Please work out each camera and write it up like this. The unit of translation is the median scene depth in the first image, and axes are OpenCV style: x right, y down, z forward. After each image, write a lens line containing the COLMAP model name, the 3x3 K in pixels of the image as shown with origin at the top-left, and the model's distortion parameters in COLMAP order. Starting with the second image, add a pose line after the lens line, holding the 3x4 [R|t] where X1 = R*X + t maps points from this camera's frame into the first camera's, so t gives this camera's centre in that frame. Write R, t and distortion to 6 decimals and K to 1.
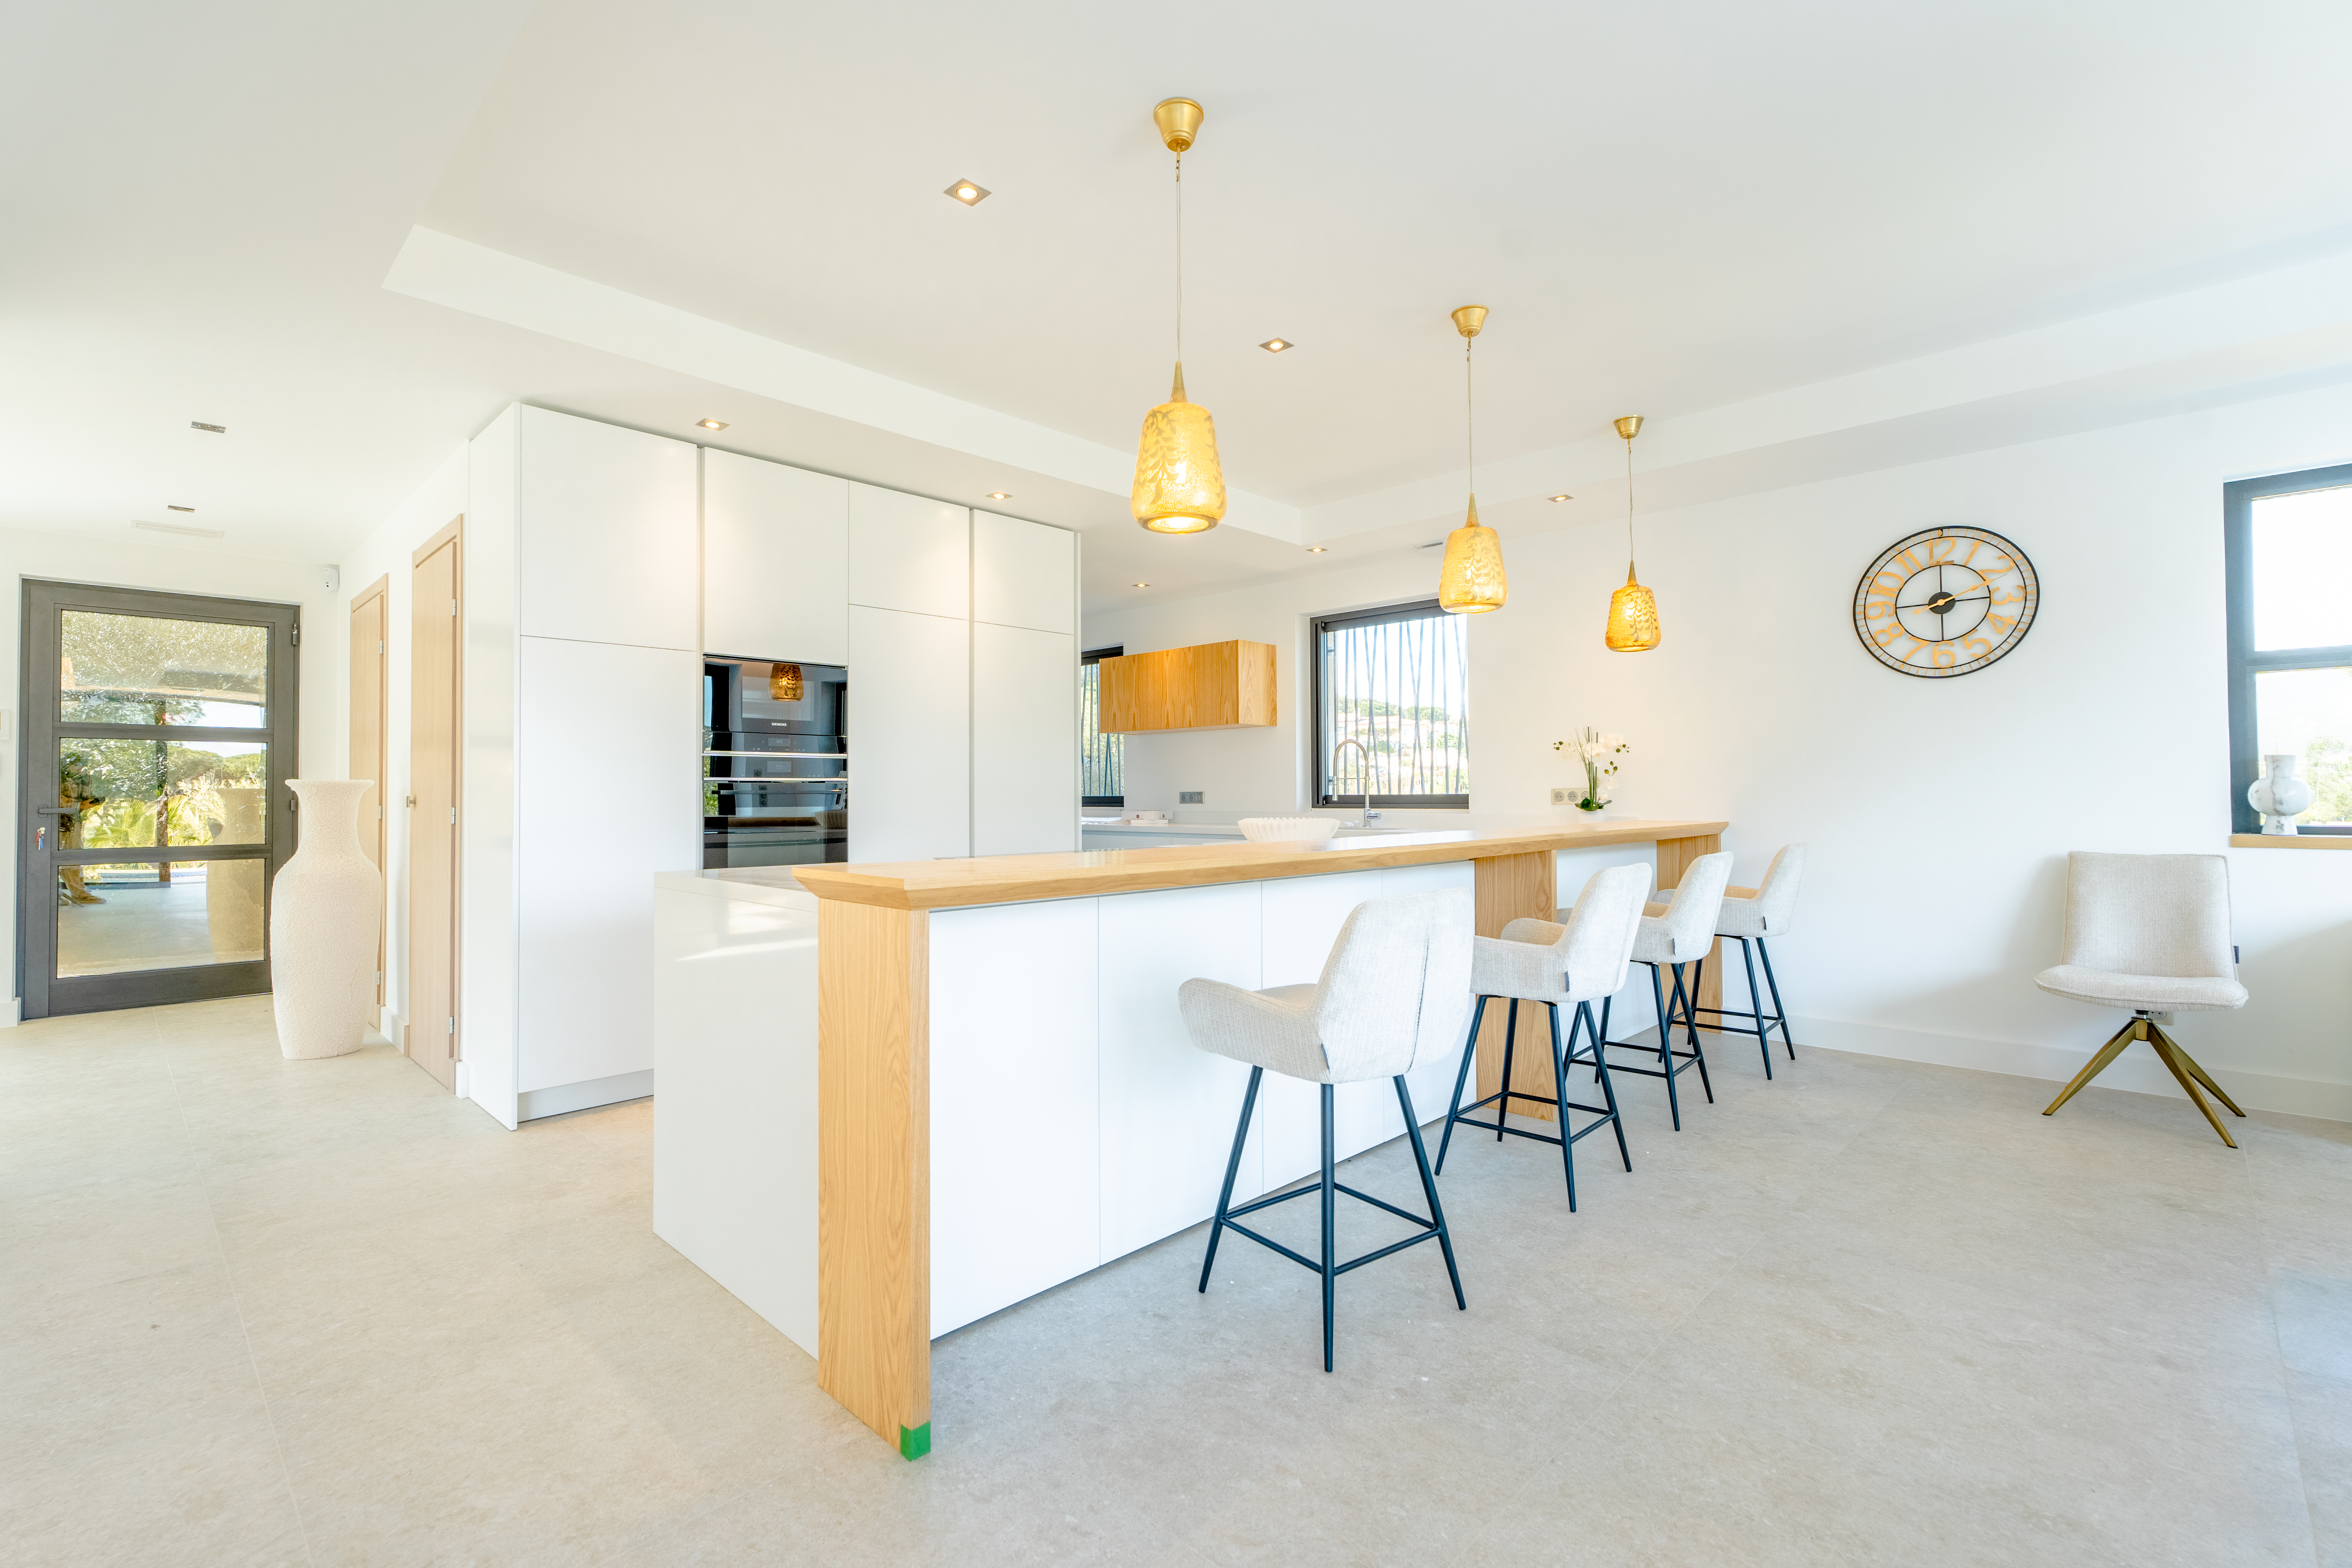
lens RADIAL K [[1058.9, 0, 1184.3], [0, 1058.9, 784.5], [0, 0, 1]] dist [-0.002090, -0.000387]
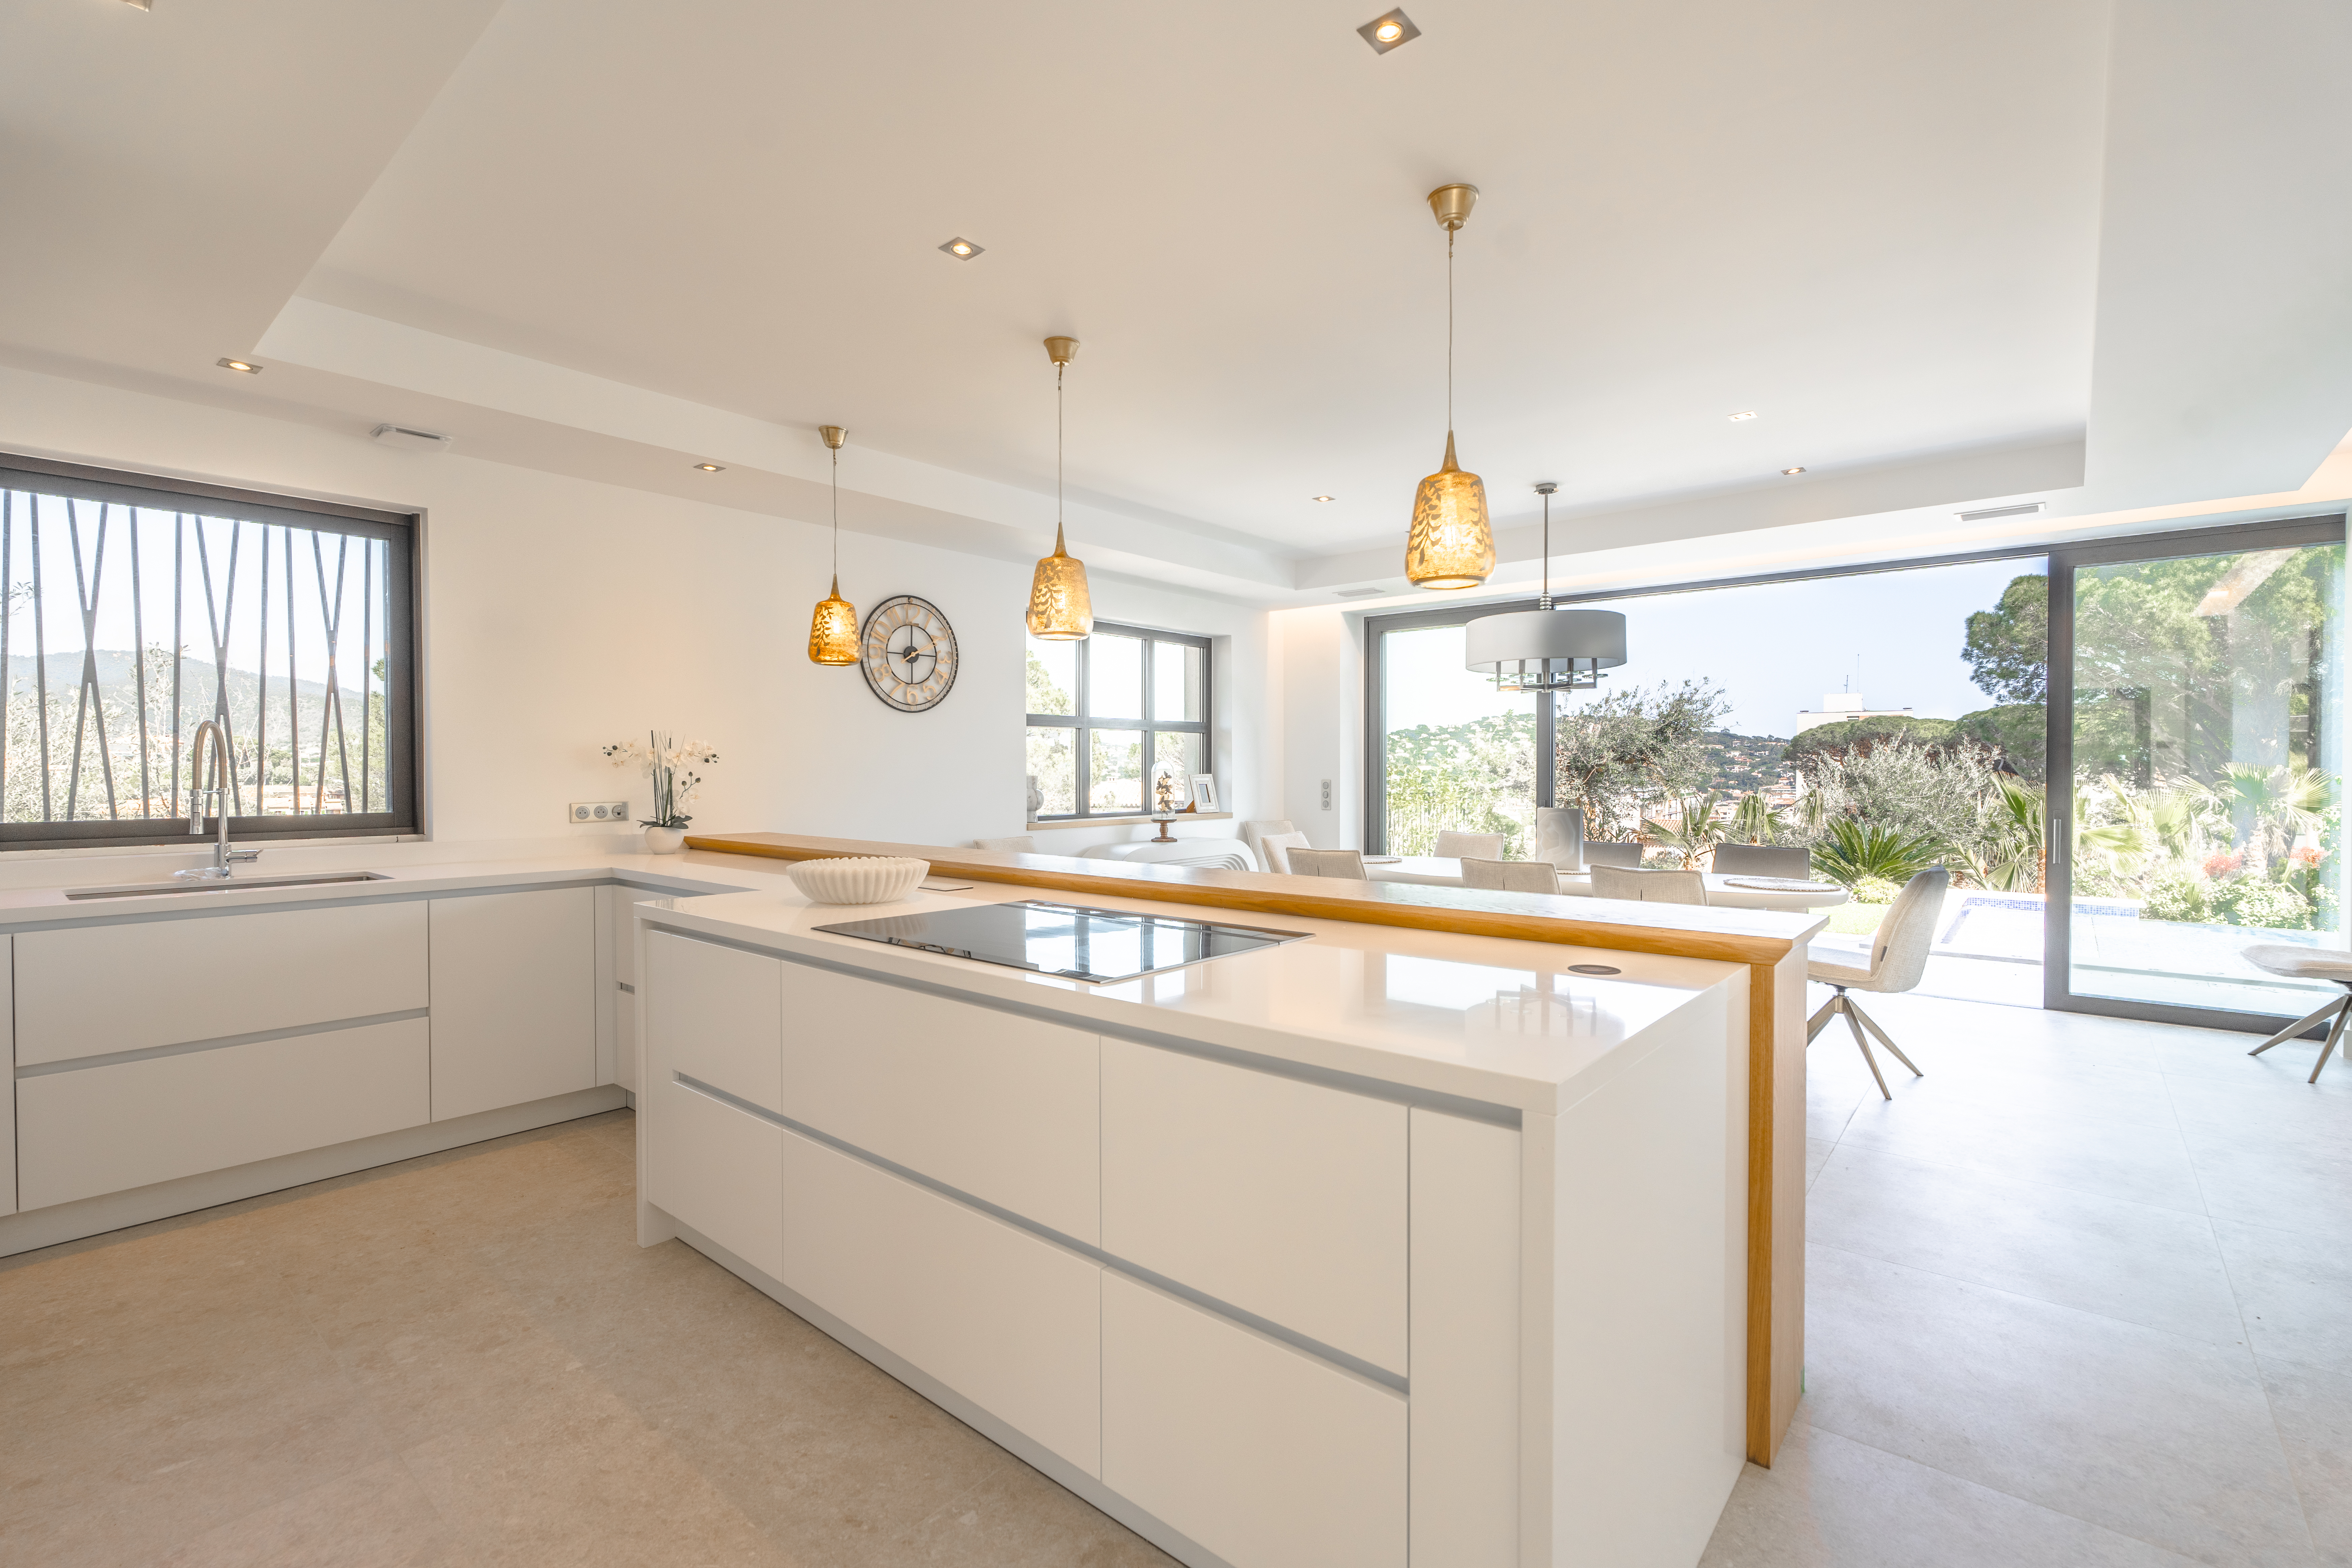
lens RADIAL K [[1058.9, 0, 1184.3], [0, 1058.9, 784.5], [0, 0, 1]] dist [-0.002090, -0.000387]
pose [[-0.049060, -0.011630, 0.998728, -0.594794], [-0.012706, 0.999859, 0.011019, -0.029792], [-0.998715, -0.012150, -0.049201, 0.716637]]
